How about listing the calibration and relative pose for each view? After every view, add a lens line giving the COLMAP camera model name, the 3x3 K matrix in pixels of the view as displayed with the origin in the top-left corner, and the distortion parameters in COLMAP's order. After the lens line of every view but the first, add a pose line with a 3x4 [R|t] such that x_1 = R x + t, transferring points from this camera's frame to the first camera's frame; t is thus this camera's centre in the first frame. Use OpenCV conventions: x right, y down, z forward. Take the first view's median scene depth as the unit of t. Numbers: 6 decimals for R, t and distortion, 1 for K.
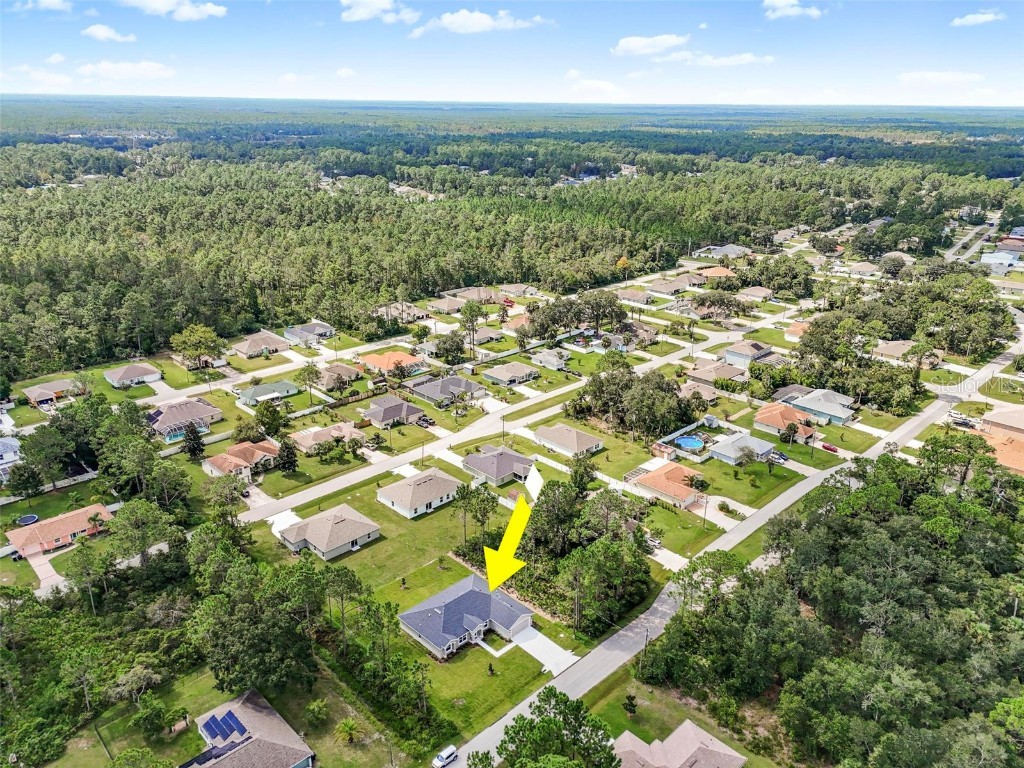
lens RADIAL K [[746.5, 0, 512.0], [0, 746.5, 384.0], [0, 0, 1]] dist [0.093500, -0.103748]
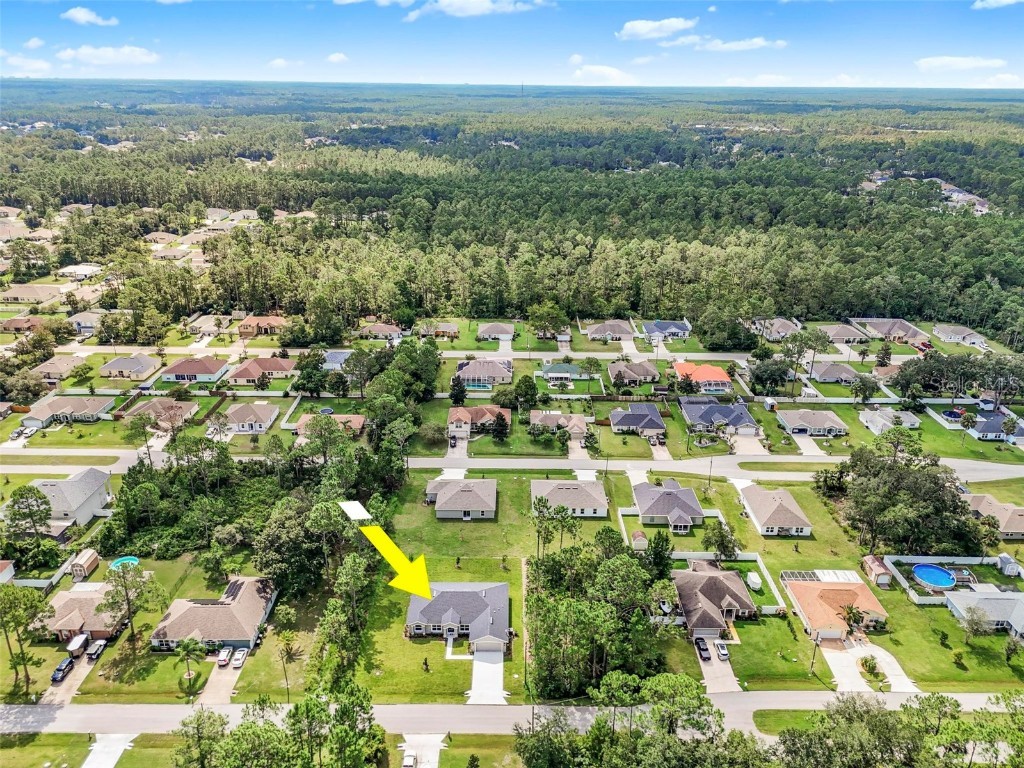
lens RADIAL K [[746.5, 0, 512.0], [0, 746.5, 384.0], [0, 0, 1]] dist [0.093500, -0.103748]
pose [[0.712137, 0.256529, -0.653494, 0.330143], [-0.250536, 0.962420, 0.104779, -0.065415], [0.655814, 0.089107, 0.749645, 0.144524]]
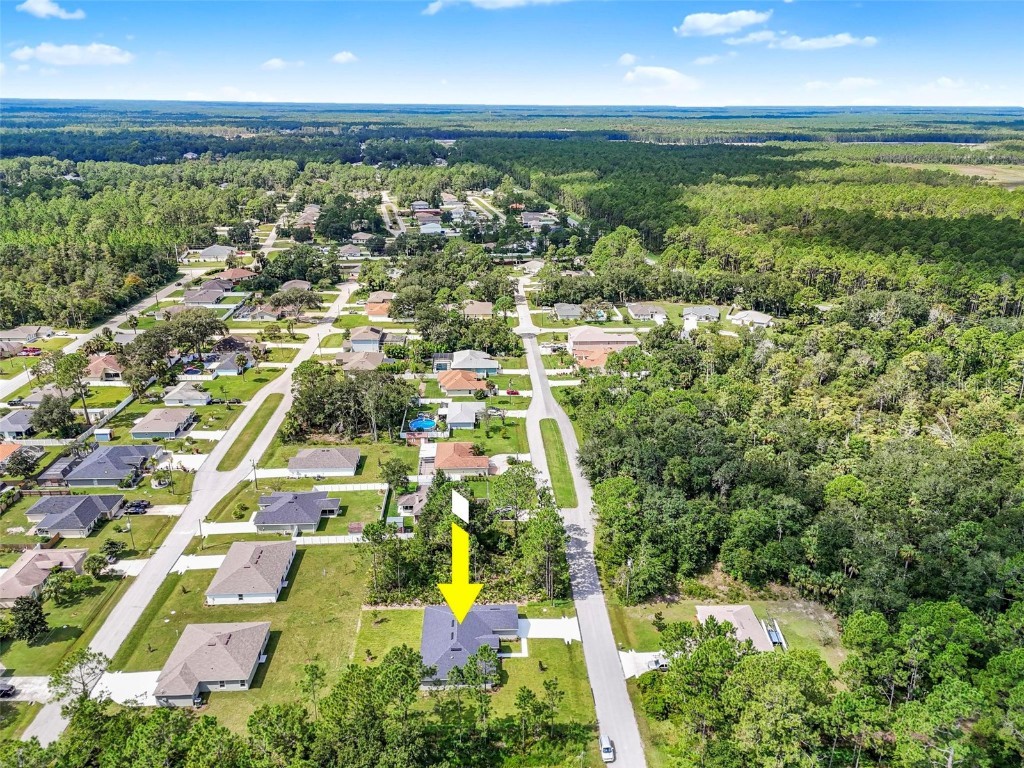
lens RADIAL K [[746.5, 0, 512.0], [0, 746.5, 384.0], [0, 0, 1]] dist [0.093500, -0.103748]
pose [[0.667014, -0.265794, 0.696022, -0.341089], [0.262371, 0.958155, 0.114460, -0.054480], [-0.697319, 0.106270, 0.708839, 0.147719]]
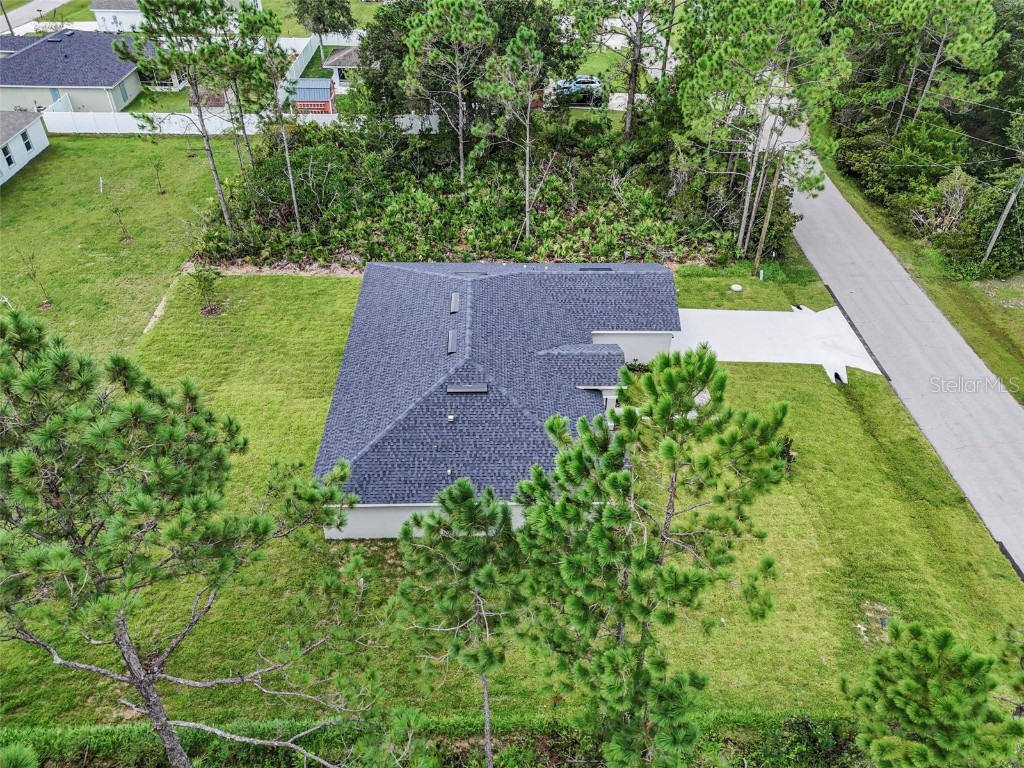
lens RADIAL K [[747.2, 0, 513.0], [0, 747.2, 391.4], [0, 0, 1]] dist [0.087999, -0.089556]
pose [[0.685907, -0.459406, 0.564338, -0.123009], [0.251921, 0.877476, 0.408131, 0.118597], [-0.682691, -0.137772, 0.717601, 0.461105]]
